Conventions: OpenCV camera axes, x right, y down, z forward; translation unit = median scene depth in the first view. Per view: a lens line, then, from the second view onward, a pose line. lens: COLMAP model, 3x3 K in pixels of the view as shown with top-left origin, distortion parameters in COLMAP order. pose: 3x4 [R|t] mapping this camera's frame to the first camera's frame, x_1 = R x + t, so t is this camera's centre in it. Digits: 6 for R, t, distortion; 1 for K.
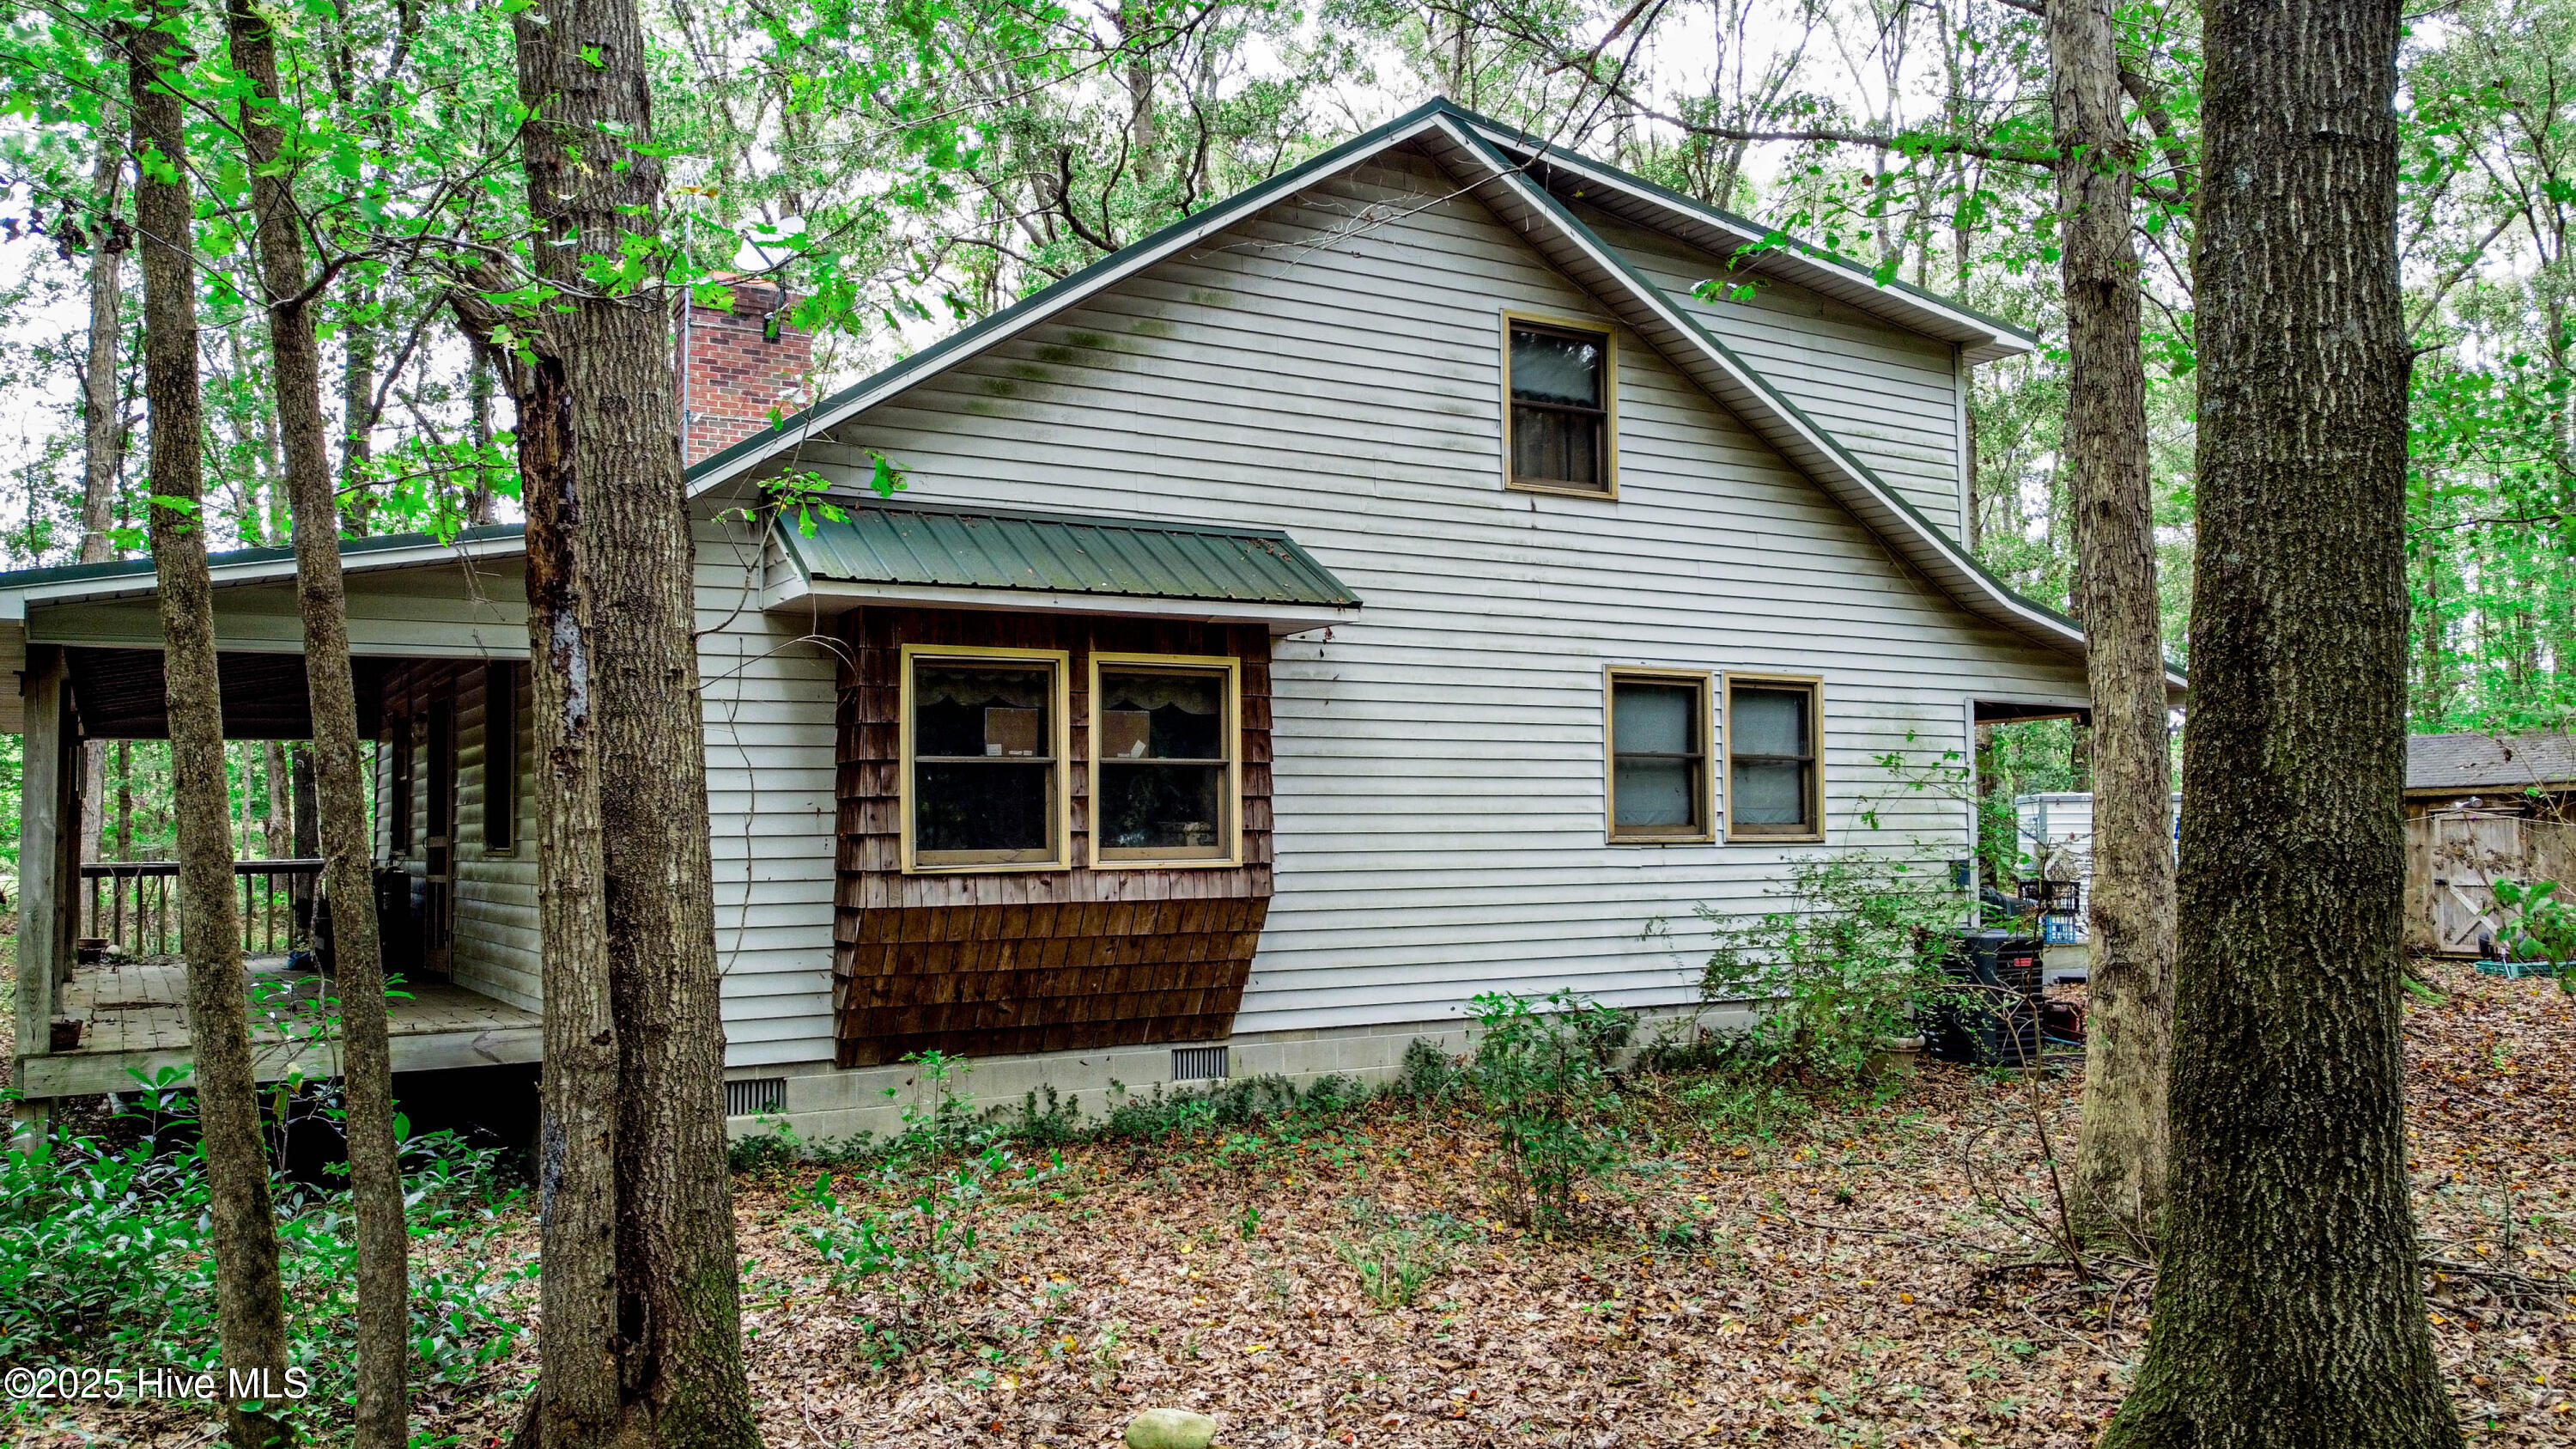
lens RADIAL K [[2000.6, 0, 1288.0], [0, 2000.6, 724.5], [0, 0, 1]] dist [-0.001127, -0.000405]
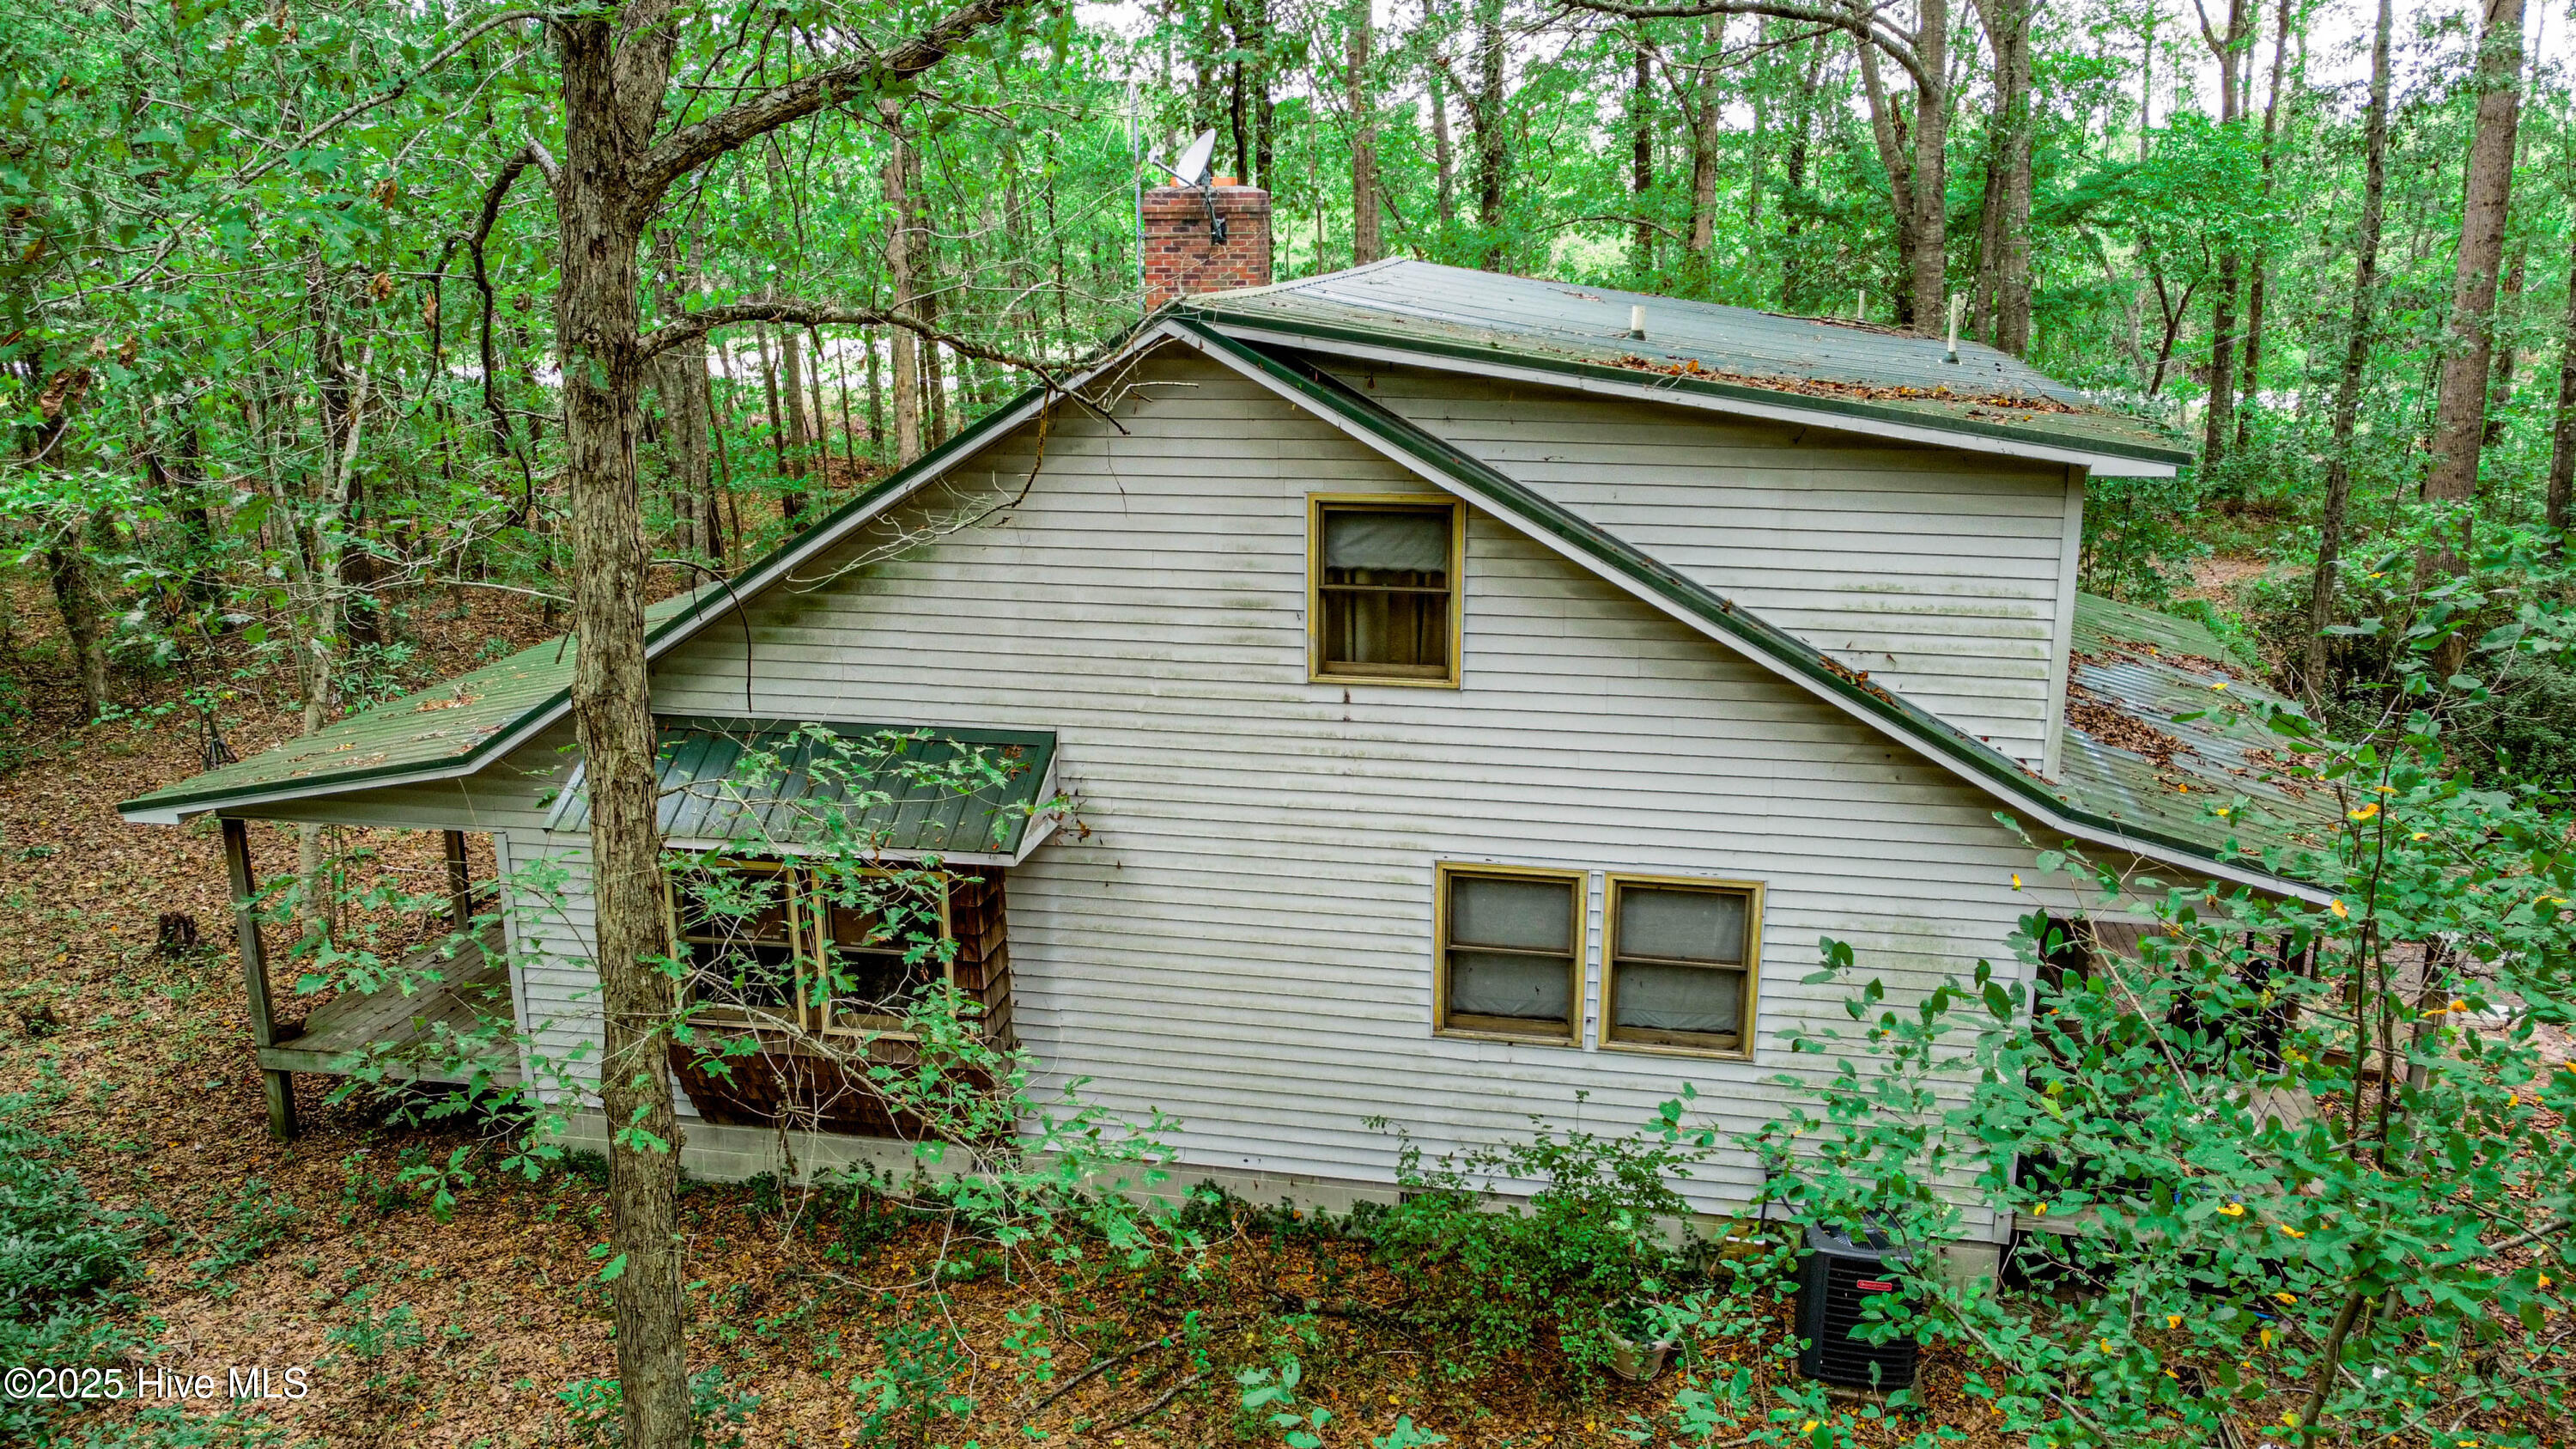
lens RADIAL K [[2000.6, 0, 1288.0], [0, 2000.6, 724.5], [0, 0, 1]] dist [-0.001127, -0.000405]
pose [[0.725103, 0.183311, -0.663795, 0.720950], [0.046302, 0.948761, 0.312584, -0.387710], [0.687082, -0.257391, 0.679461, 0.330767]]
